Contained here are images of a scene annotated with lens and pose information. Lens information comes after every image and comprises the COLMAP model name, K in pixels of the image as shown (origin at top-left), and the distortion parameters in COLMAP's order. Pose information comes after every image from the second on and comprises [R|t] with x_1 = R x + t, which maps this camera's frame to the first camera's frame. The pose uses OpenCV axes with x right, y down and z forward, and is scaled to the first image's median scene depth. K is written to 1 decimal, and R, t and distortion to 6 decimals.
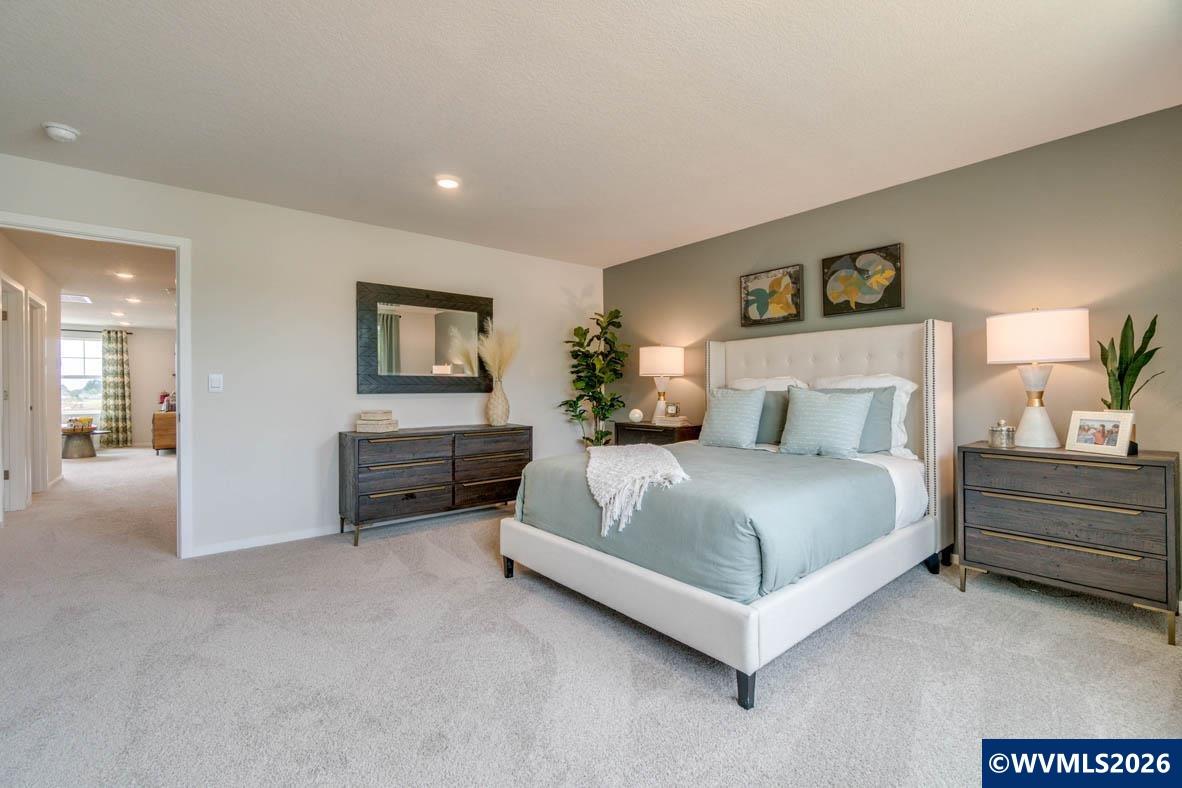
lens RADIAL K [[503.1, 0, 583.5], [0, 503.1, 390.3], [0, 0, 1]] dist [-0.008857, -0.000222]
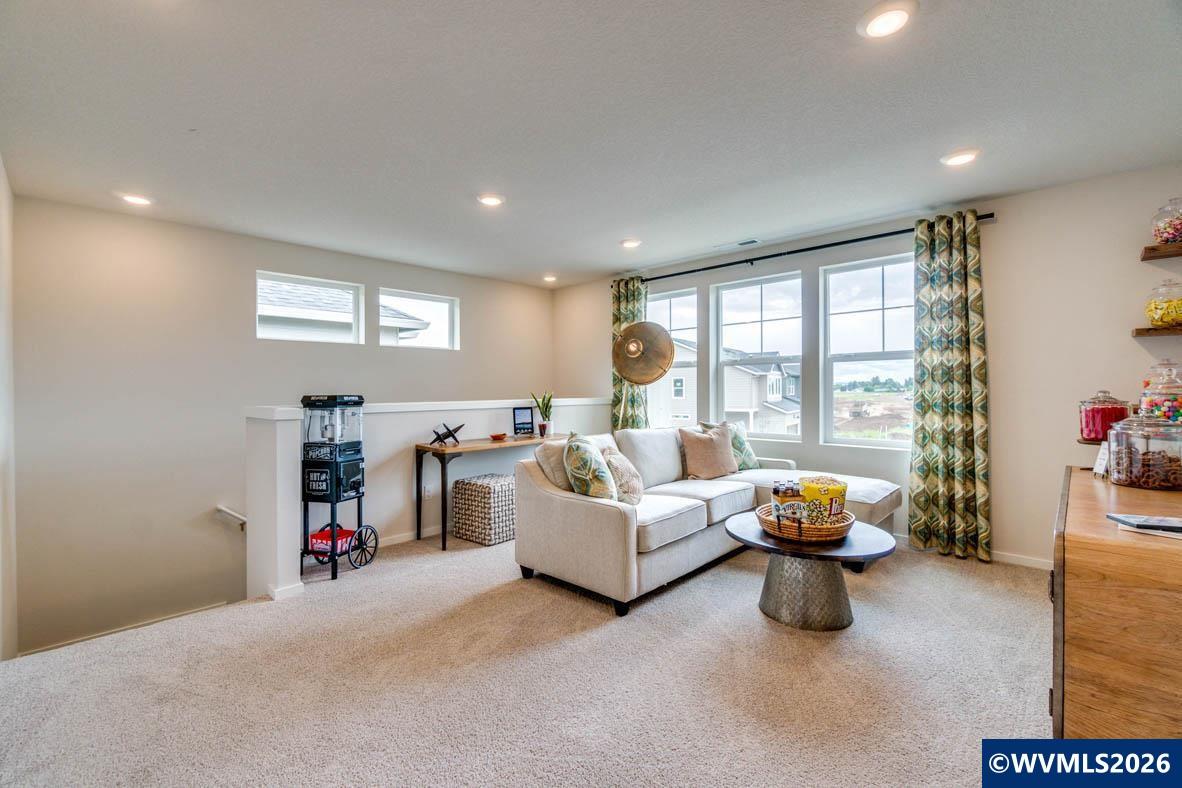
lens RADIAL K [[503.1, 0, 592.7], [0, 503.1, 395.1], [0, 0, 1]] dist [-0.008857, -0.000222]
pose [[0.103897, 0.010193, -0.994536, -0.613663], [0.001235, 0.999945, 0.010378, 0.000149], [0.994587, -0.002306, 0.103879, 0.715317]]
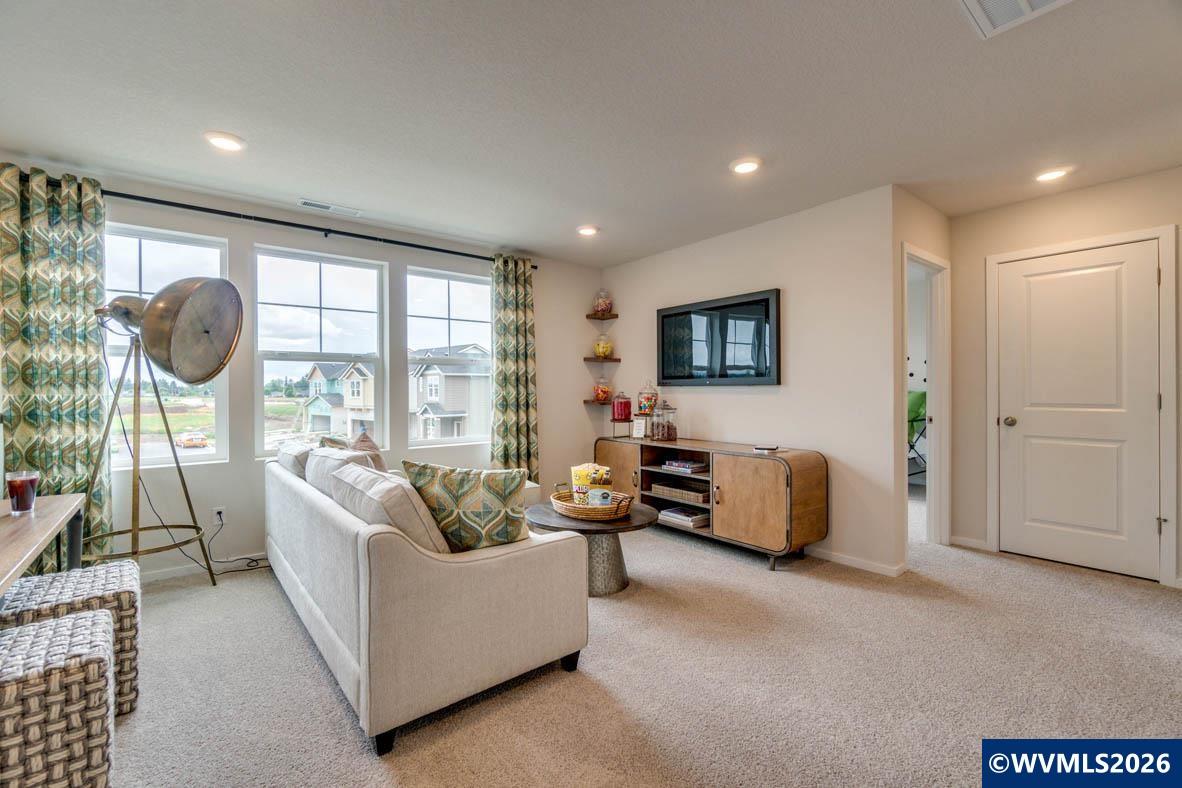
lens RADIAL K [[503.1, 0, 600.5], [0, 503.1, 390.4], [0, 0, 1]] dist [-0.008857, -0.000222]
pose [[0.999629, 0.002542, -0.027106, -0.844618], [-0.002324, 0.999965, 0.008061, -0.004841], [0.027125, -0.007995, 0.999600, 0.546583]]
